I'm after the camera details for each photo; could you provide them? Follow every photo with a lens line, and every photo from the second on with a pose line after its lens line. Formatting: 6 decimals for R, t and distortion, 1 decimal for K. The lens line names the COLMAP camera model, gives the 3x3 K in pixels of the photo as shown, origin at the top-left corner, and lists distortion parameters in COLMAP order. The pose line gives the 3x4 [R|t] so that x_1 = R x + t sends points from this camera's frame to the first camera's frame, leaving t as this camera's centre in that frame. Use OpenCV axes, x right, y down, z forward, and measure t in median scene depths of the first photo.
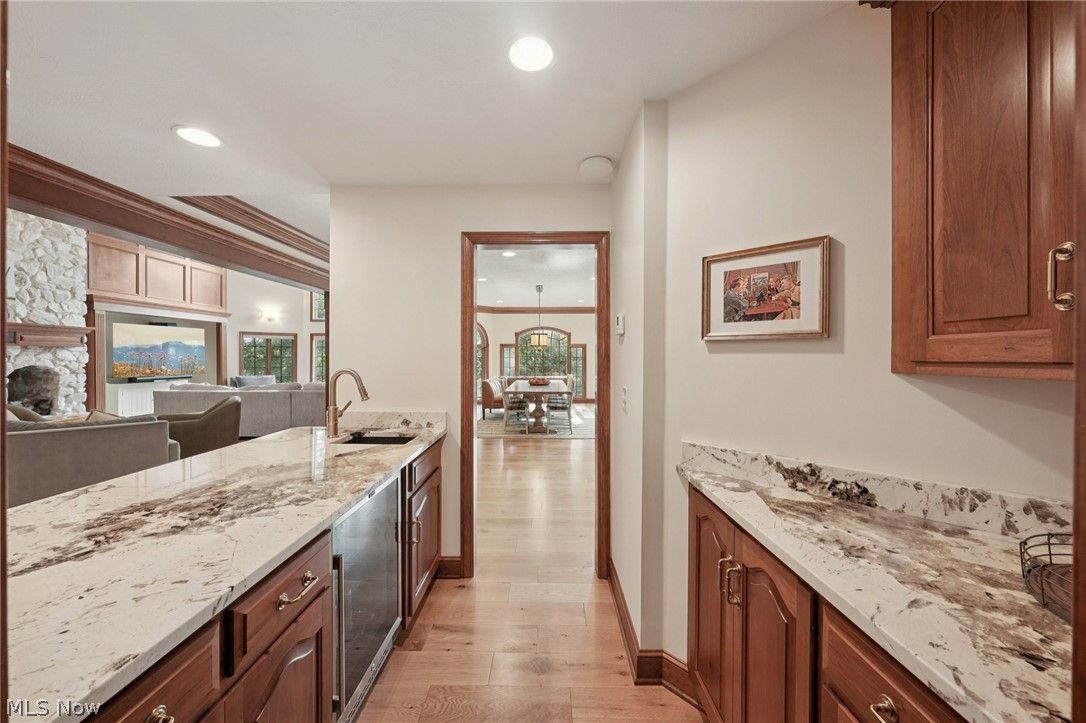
lens RADIAL K [[386.0, 0, 542.6], [0, 386.0, 357.0], [0, 0, 1]] dist [-0.002446, -0.000133]
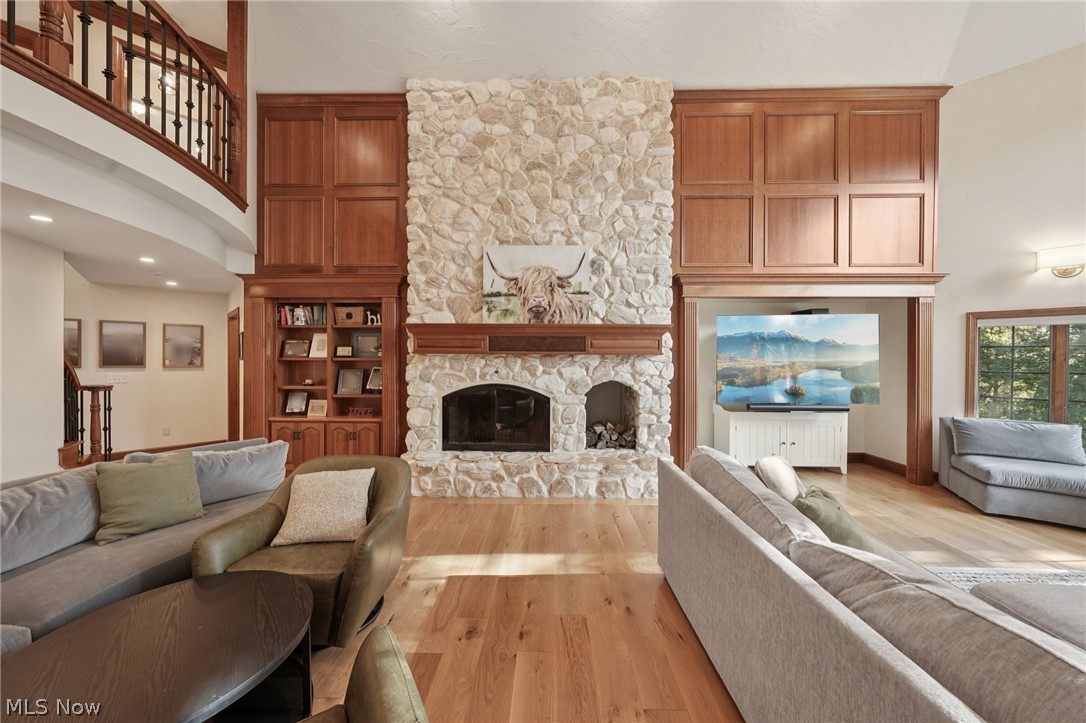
lens RADIAL K [[386.0, 0, 540.7], [0, 386.0, 360.5], [0, 0, 1]] dist [-0.002446, -0.000133]
pose [[-0.006397, 0.004086, -0.999971, -0.550651], [-0.004335, 0.999982, 0.004114, -0.018697], [0.999970, 0.004361, -0.006380, 0.821762]]
